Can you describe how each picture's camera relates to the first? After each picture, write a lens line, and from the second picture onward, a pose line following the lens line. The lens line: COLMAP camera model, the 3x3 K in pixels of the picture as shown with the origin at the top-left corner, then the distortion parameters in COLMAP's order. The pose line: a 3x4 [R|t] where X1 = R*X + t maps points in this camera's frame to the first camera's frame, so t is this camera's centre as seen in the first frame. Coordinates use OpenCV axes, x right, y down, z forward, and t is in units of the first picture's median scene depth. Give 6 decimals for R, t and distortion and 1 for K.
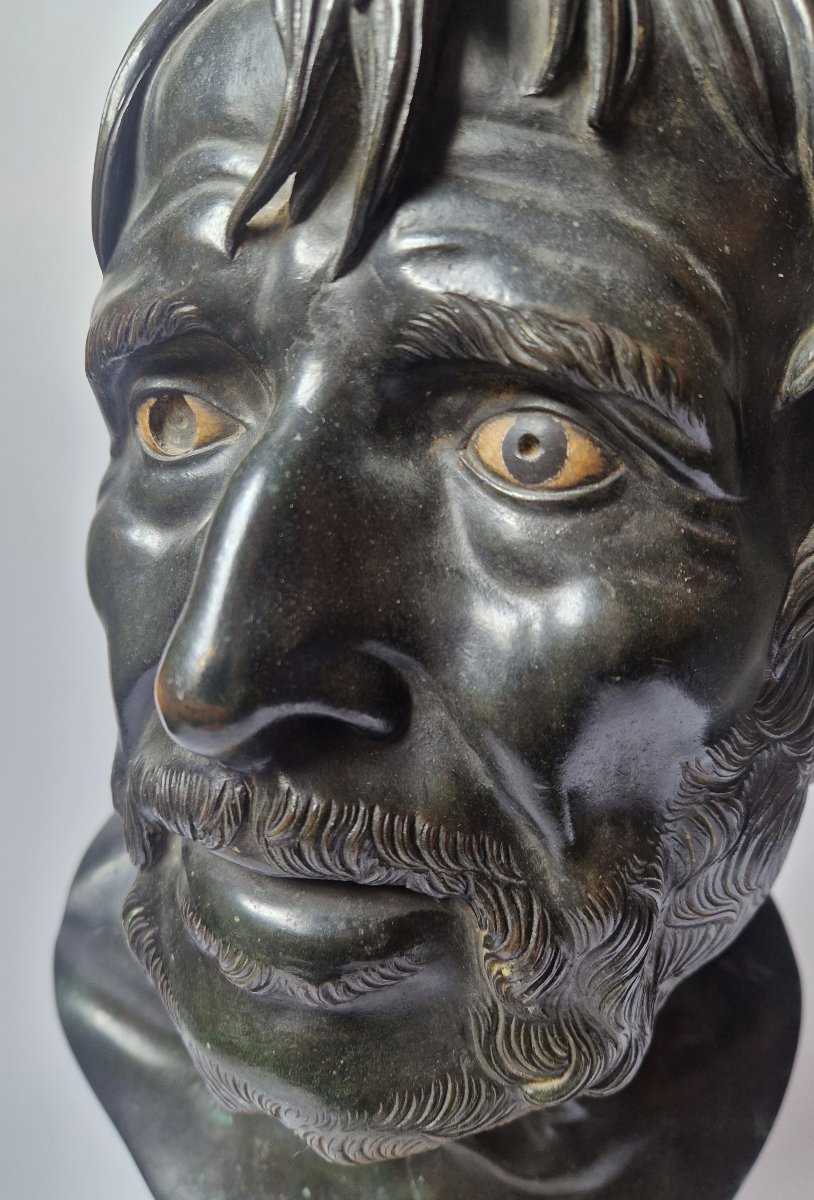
lens RADIAL K [[1135.3, 0, 410.3], [0, 1135.3, 596.3], [0, 0, 1]] dist [-0.002355, 0.000000]
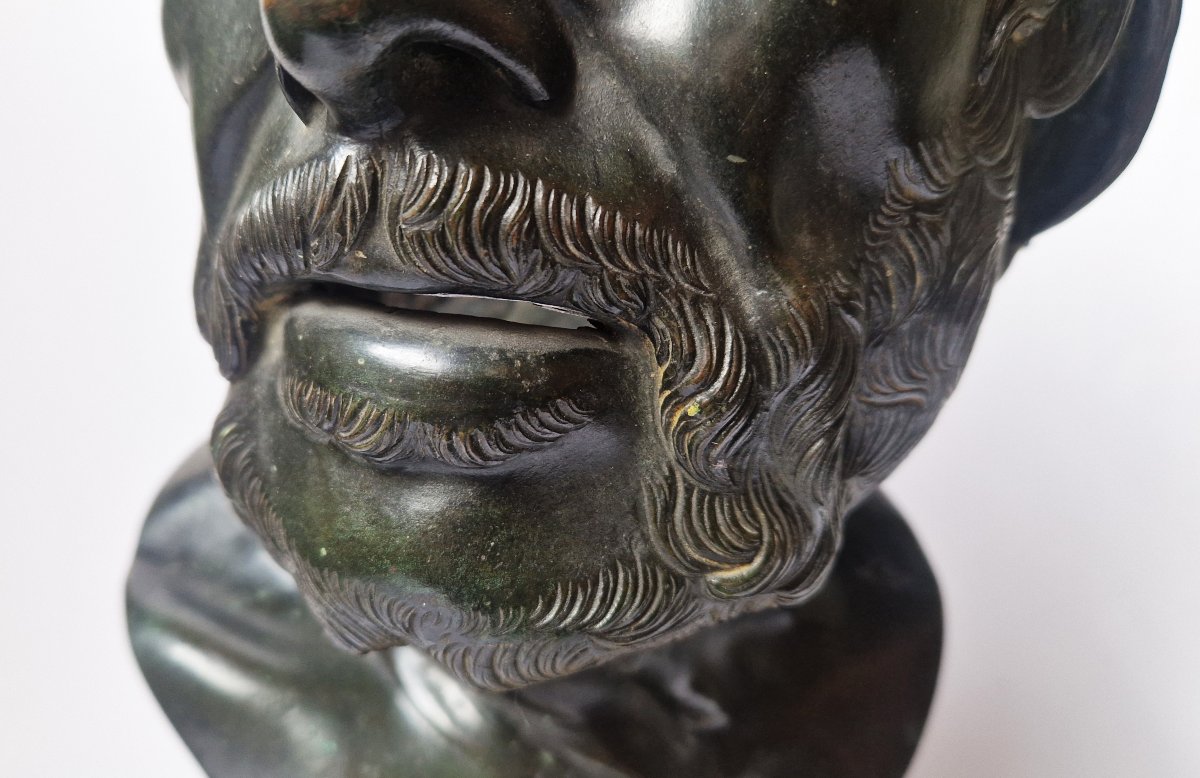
lens RADIAL K [[1077.0, 0, 563.6], [0, 1077.0, 377.7], [0, 0, 1]] dist [0.008486, 0.000000]
pose [[0.995727, -0.023225, 0.089377, -0.079497], [0.025575, 0.999354, -0.025236, 0.326158], [-0.088733, 0.027414, 0.995678, 0.227916]]
